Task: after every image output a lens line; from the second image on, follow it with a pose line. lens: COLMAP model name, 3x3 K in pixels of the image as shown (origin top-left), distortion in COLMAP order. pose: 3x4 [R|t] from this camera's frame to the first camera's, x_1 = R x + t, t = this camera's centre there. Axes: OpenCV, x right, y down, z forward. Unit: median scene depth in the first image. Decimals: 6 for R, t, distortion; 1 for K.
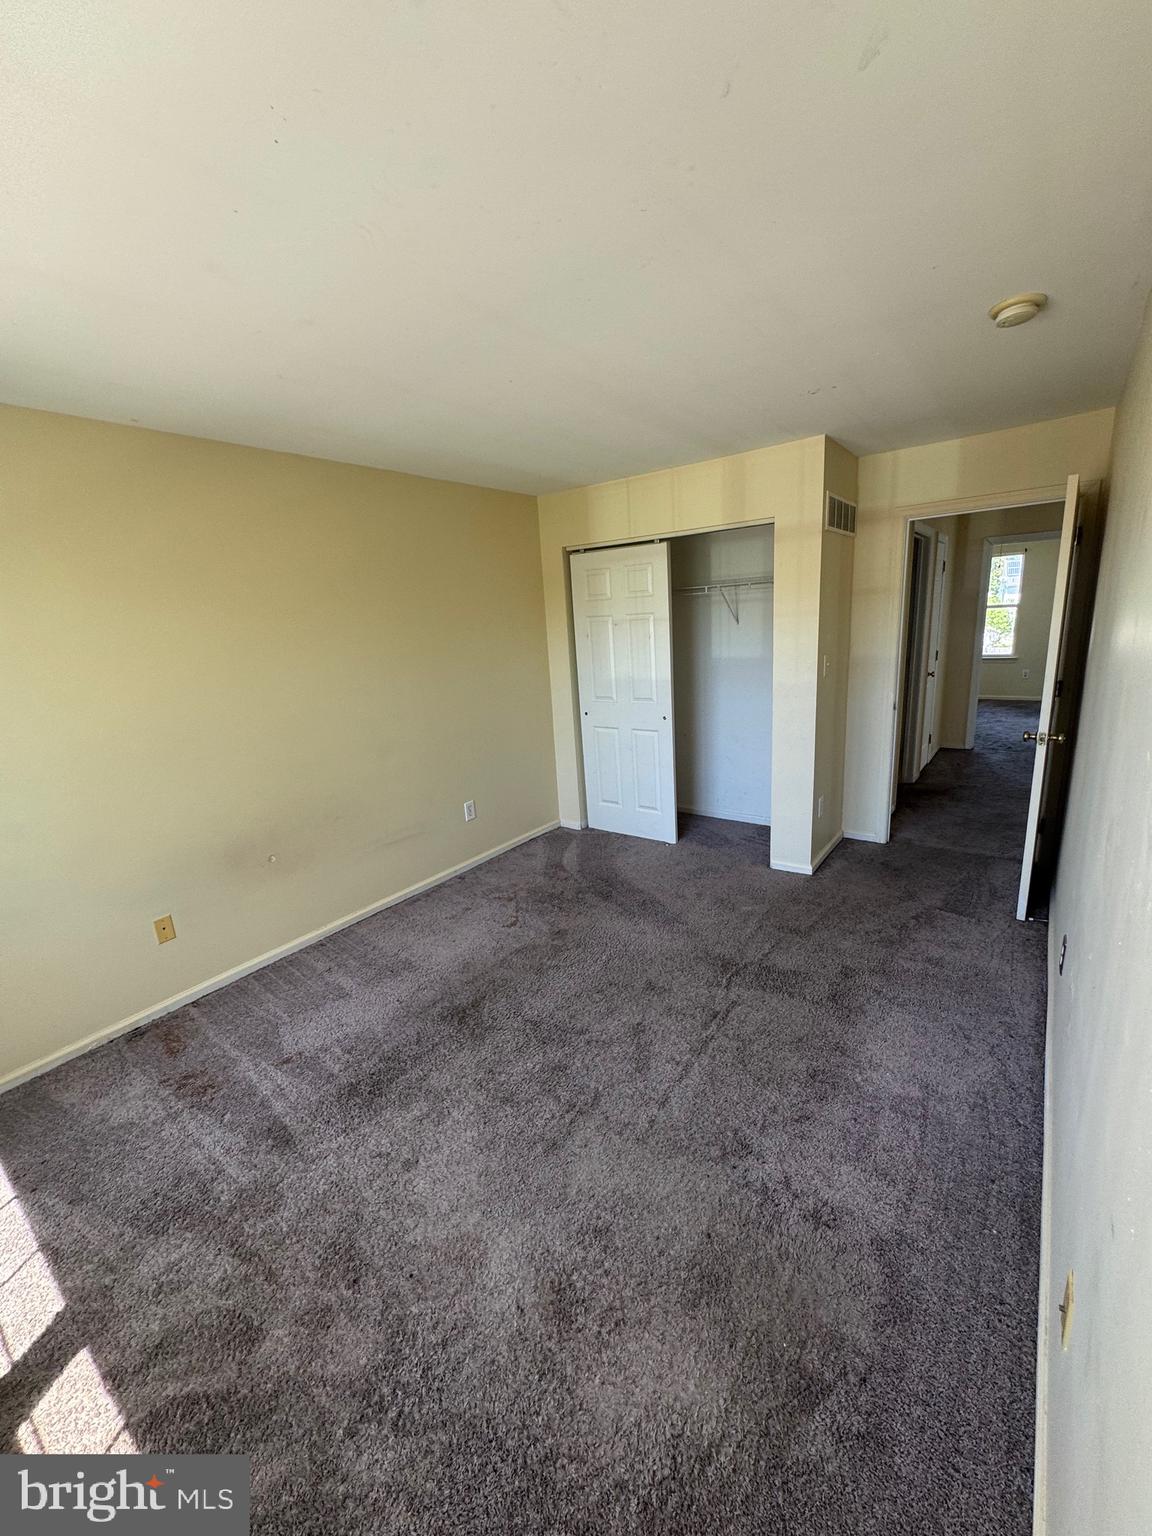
lens RADIAL K [[612.3, 0, 576.0], [0, 612.3, 768.0], [0, 0, 1]] dist [-0.001113, -0.000234]
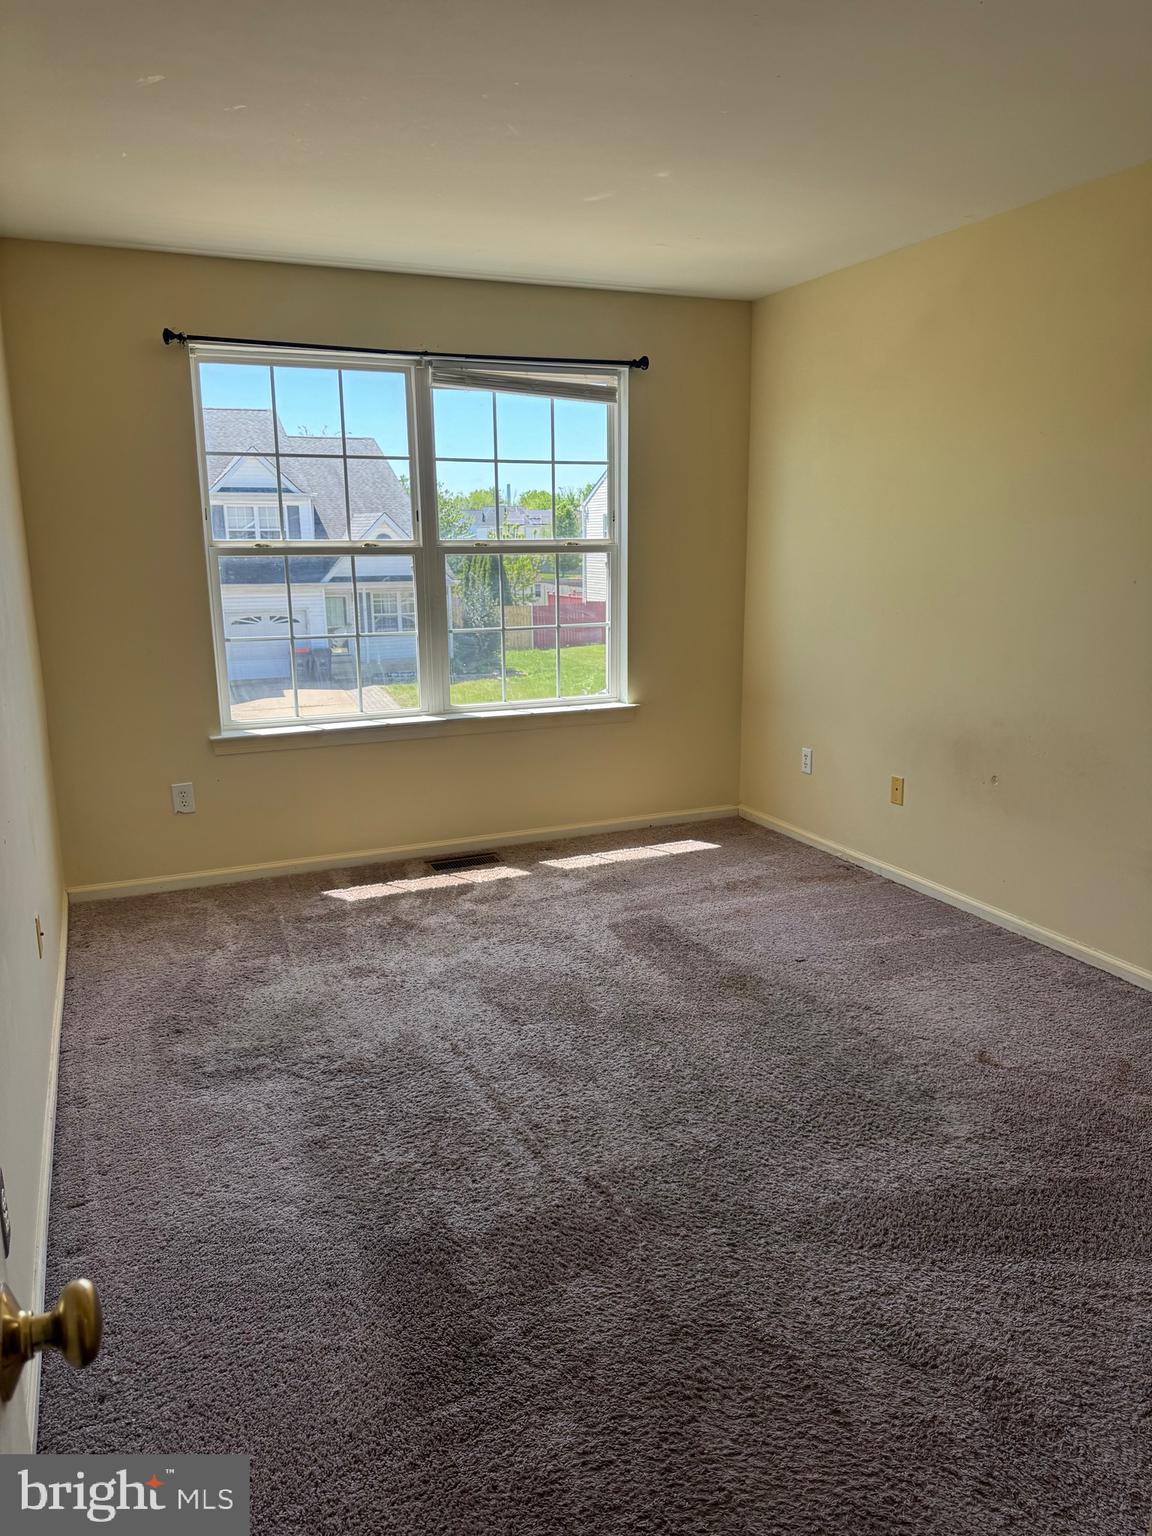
lens RADIAL K [[1072.1, 0, 576.0], [0, 1072.1, 768.0], [0, 0, 1]] dist [-0.000148, -0.000228]
pose [[-0.491730, 0.249065, -0.834367, 1.024521], [-0.165716, 0.913937, 0.370482, -0.325859], [0.854833, 0.320445, -0.408136, 1.385249]]
